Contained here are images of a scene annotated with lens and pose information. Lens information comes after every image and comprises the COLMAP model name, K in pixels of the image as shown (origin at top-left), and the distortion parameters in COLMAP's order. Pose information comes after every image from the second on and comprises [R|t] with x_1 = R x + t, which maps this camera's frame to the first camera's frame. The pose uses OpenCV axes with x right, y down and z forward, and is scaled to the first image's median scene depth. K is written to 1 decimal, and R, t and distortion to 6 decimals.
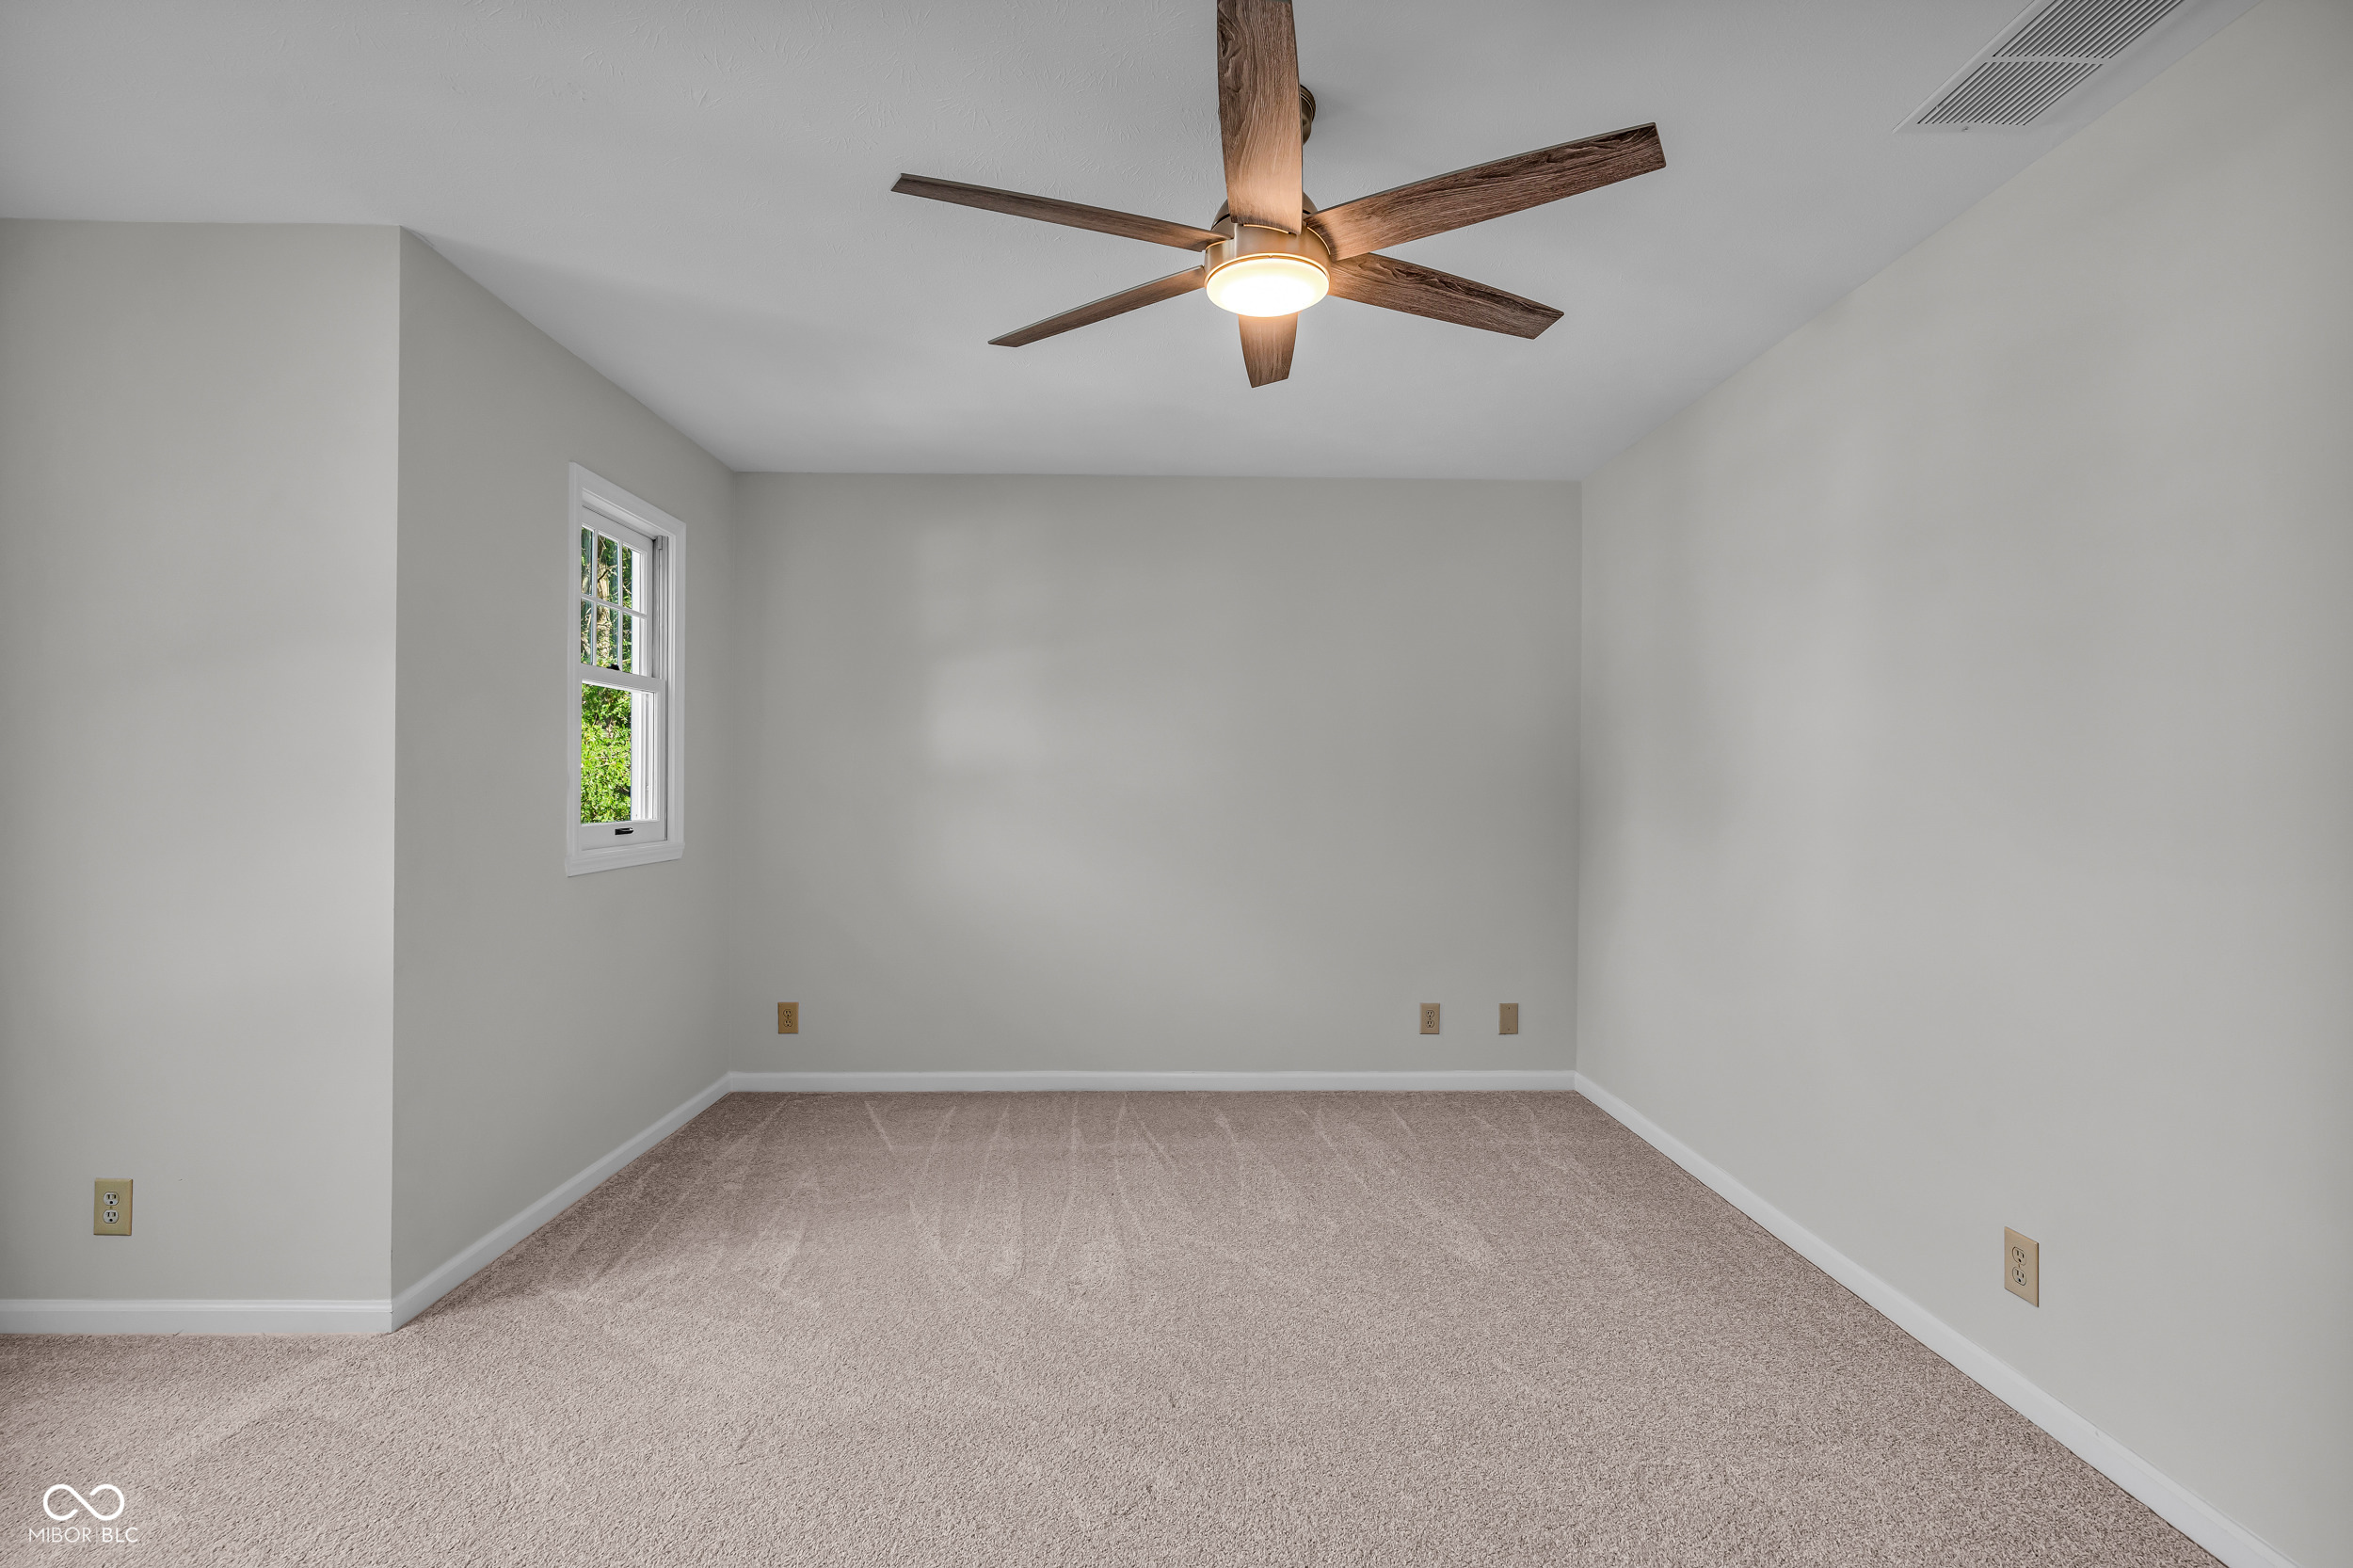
lens RADIAL K [[1067.3, 0, 1173.8], [0, 1067.3, 755.2], [0, 0, 1]] dist [-0.002798, 0.001182]
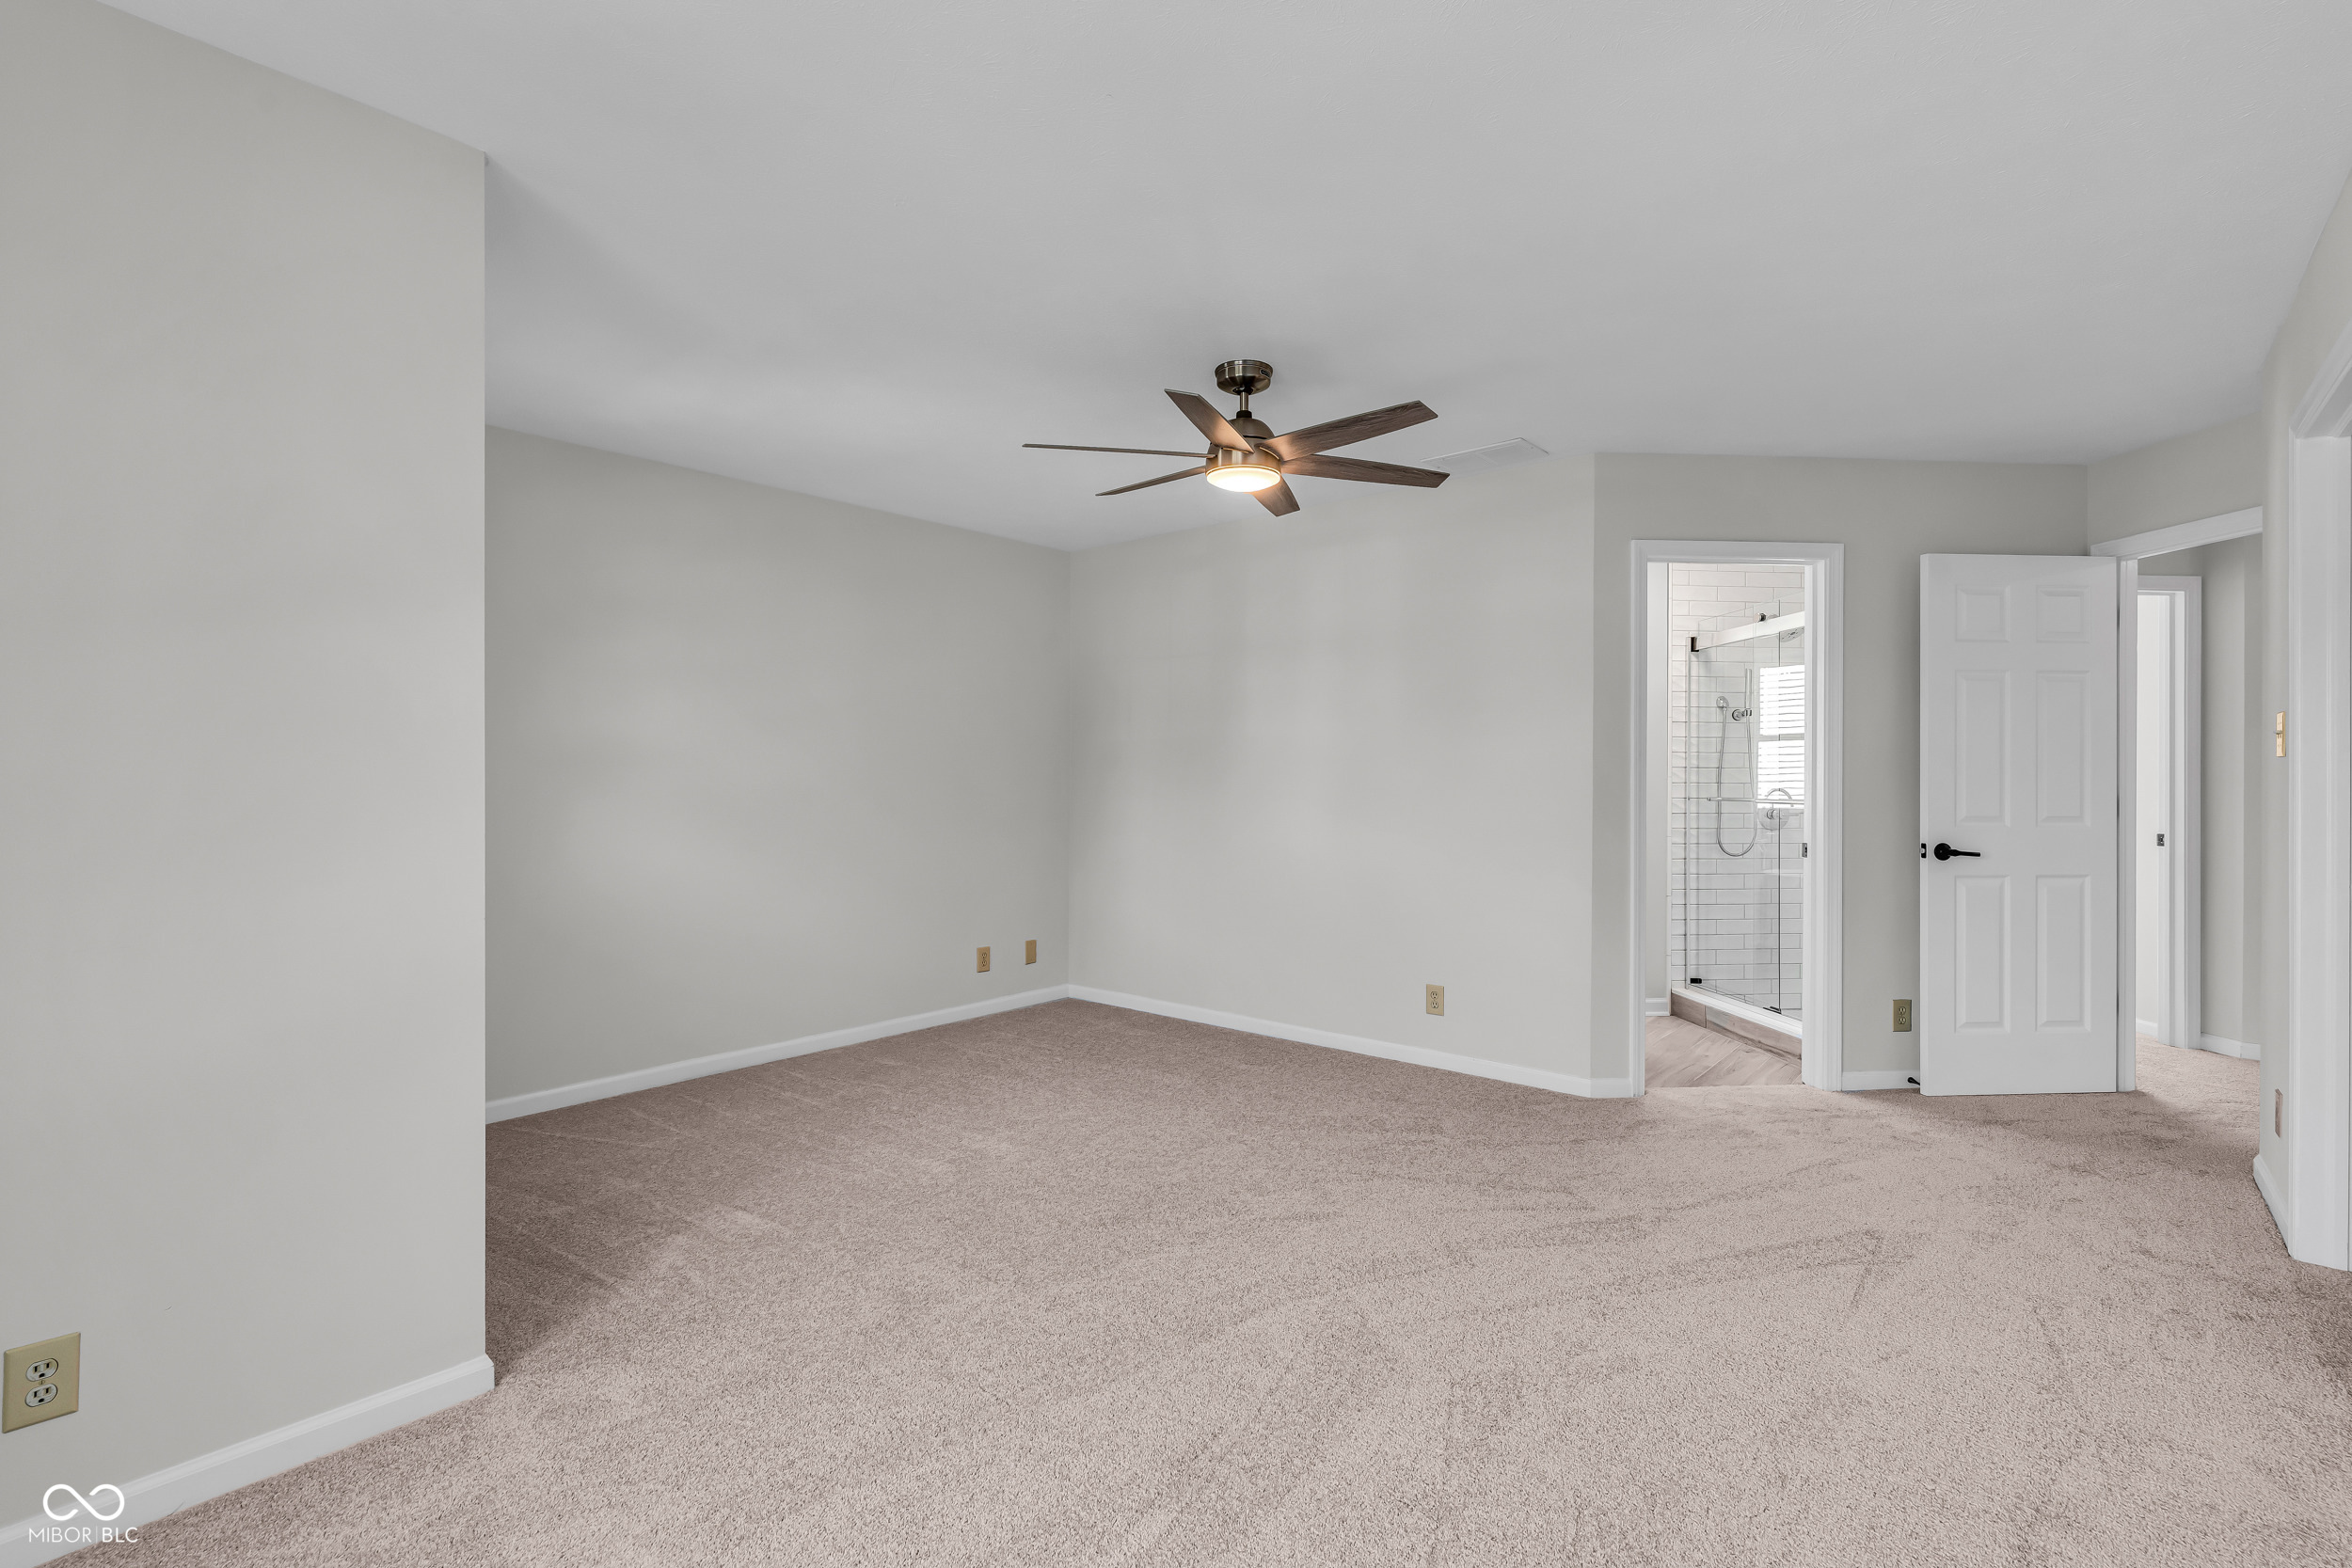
lens RADIAL K [[1066.7, 0, 1173.3], [0, 1066.7, 755.2], [0, 0, 1]] dist [-0.002798, 0.001182]
pose [[0.660741, 0.012159, 0.750515, -0.863884], [-0.019146, 0.999816, 0.000658, -0.004428], [-0.750370, -0.014804, 0.660853, -0.015531]]
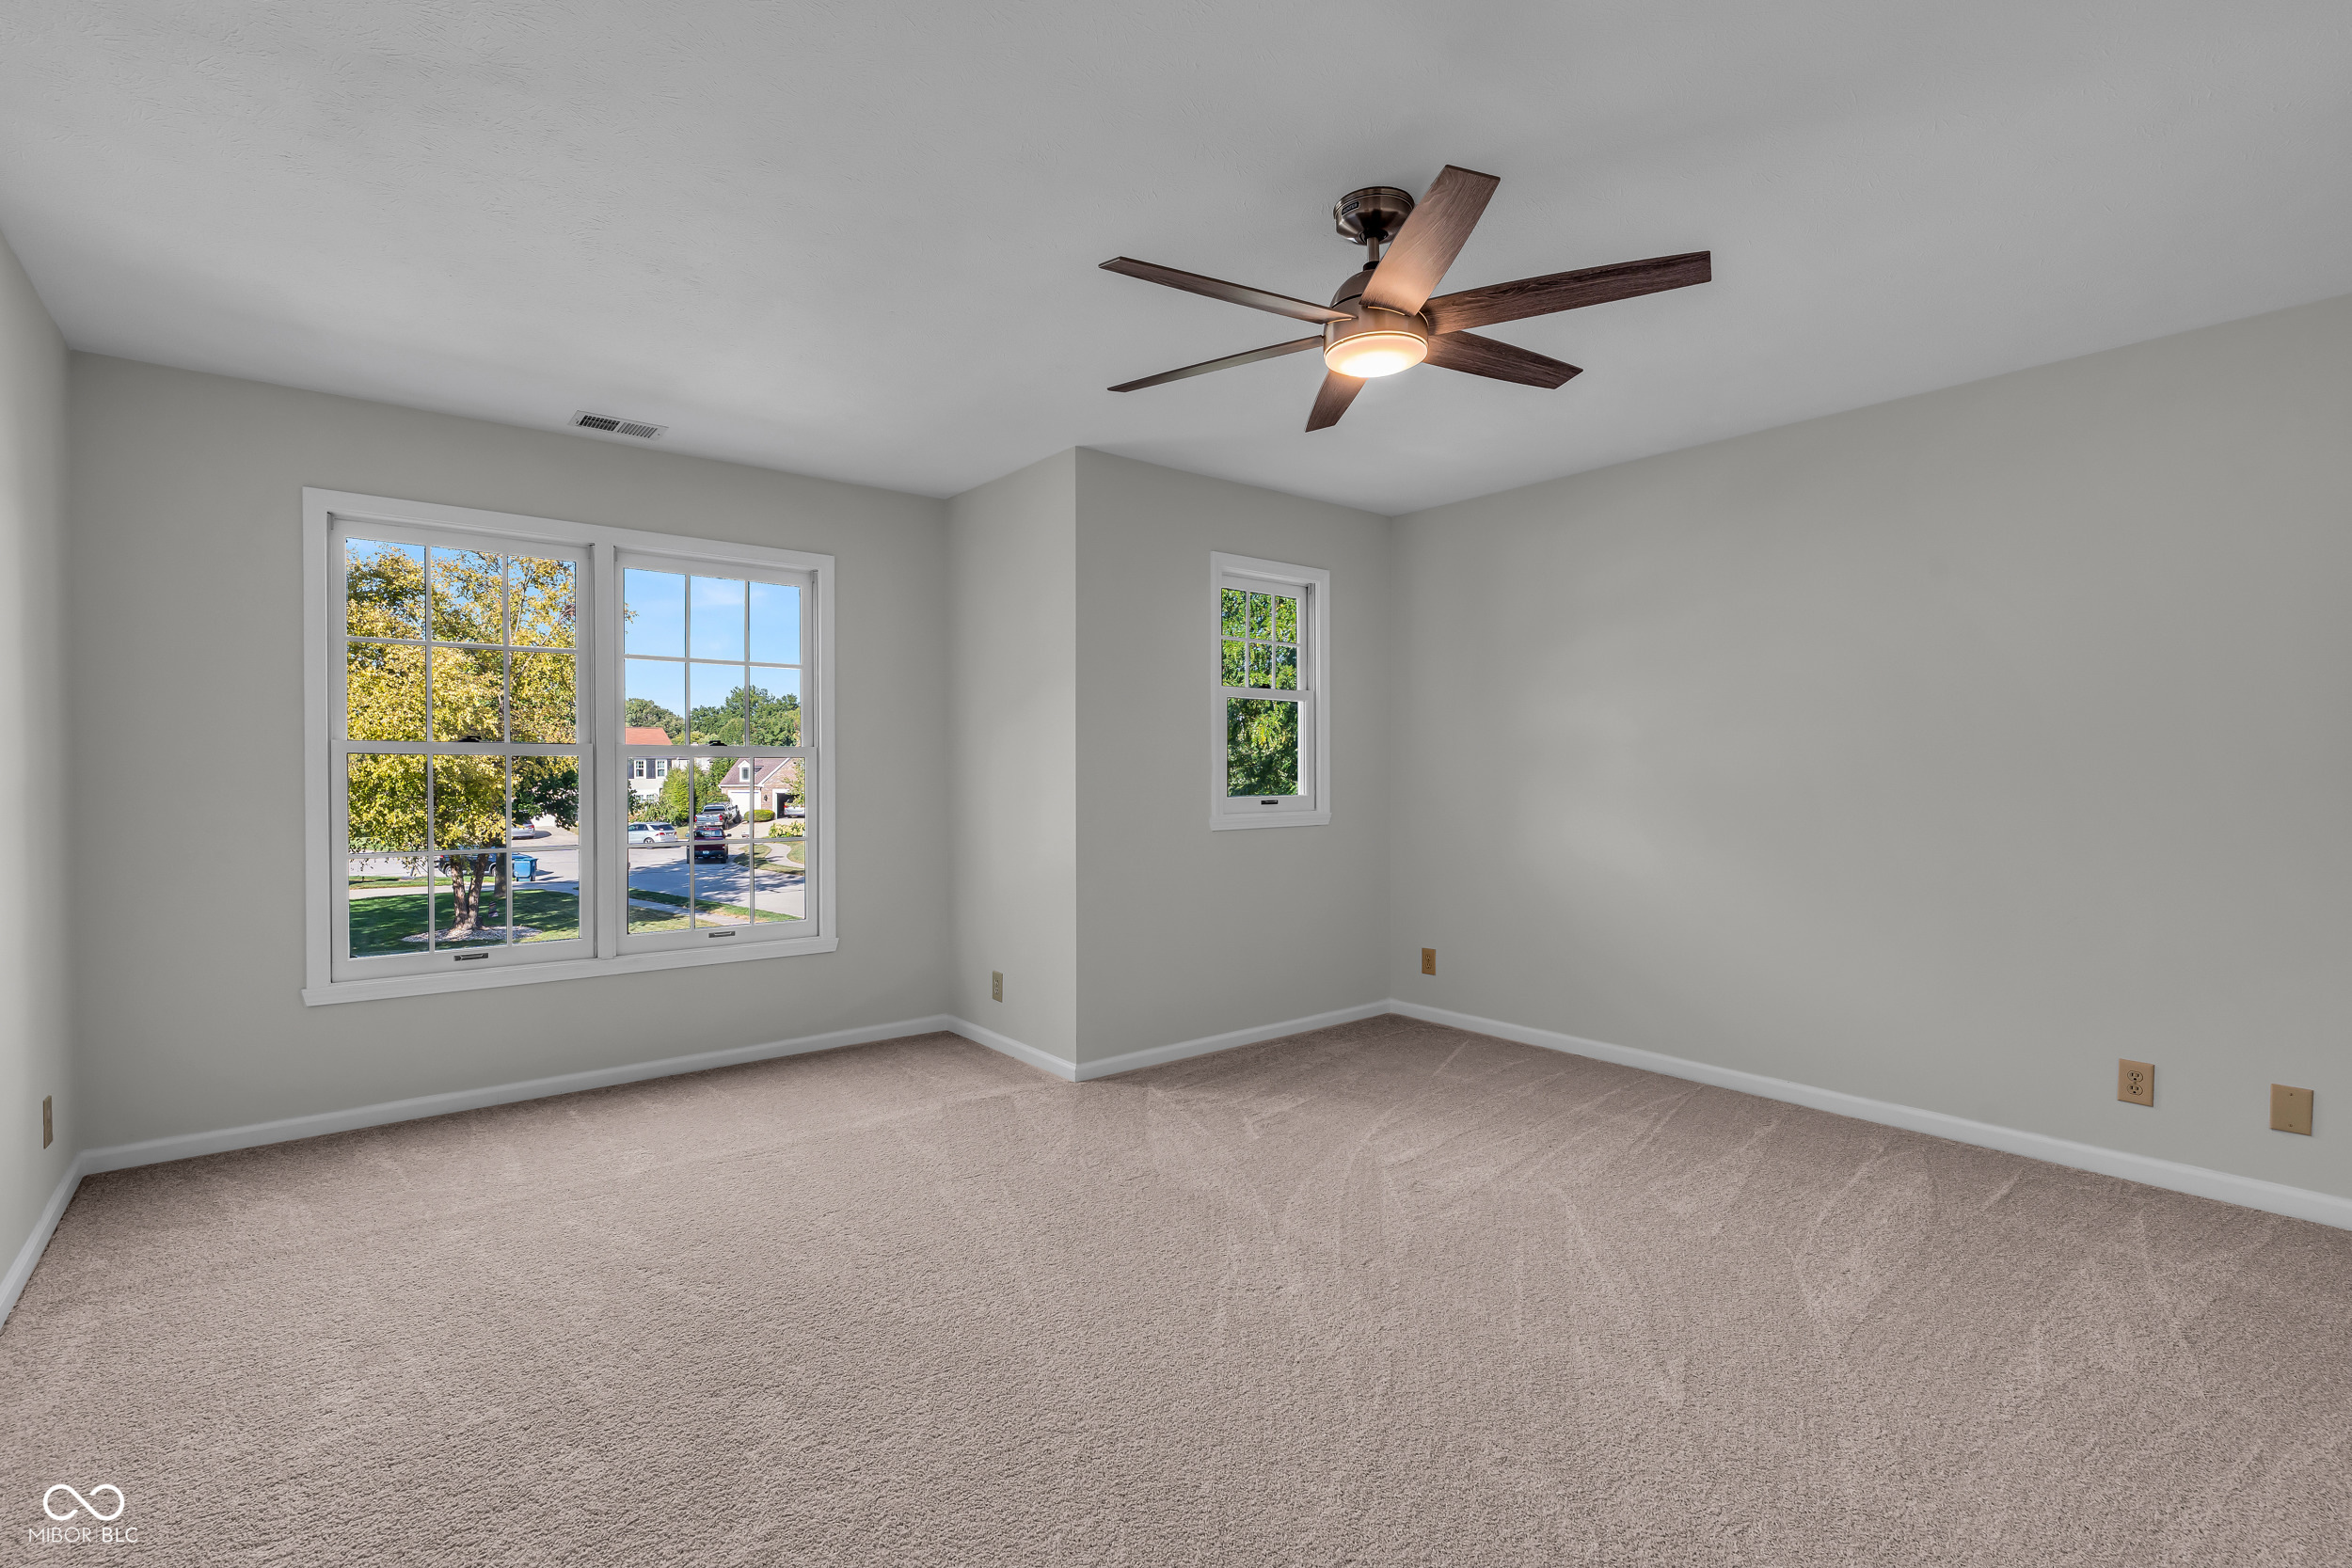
lens RADIAL K [[1073.9, 0, 1175.0], [0, 1073.9, 727.4], [0, 0, 1]] dist [0.000619, 0.000938]
pose [[0.612415, -0.036311, -0.789702, 0.645689], [0.025343, 0.999333, -0.026296, 0.009839], [0.790130, -0.003909, 0.612926, 0.046015]]
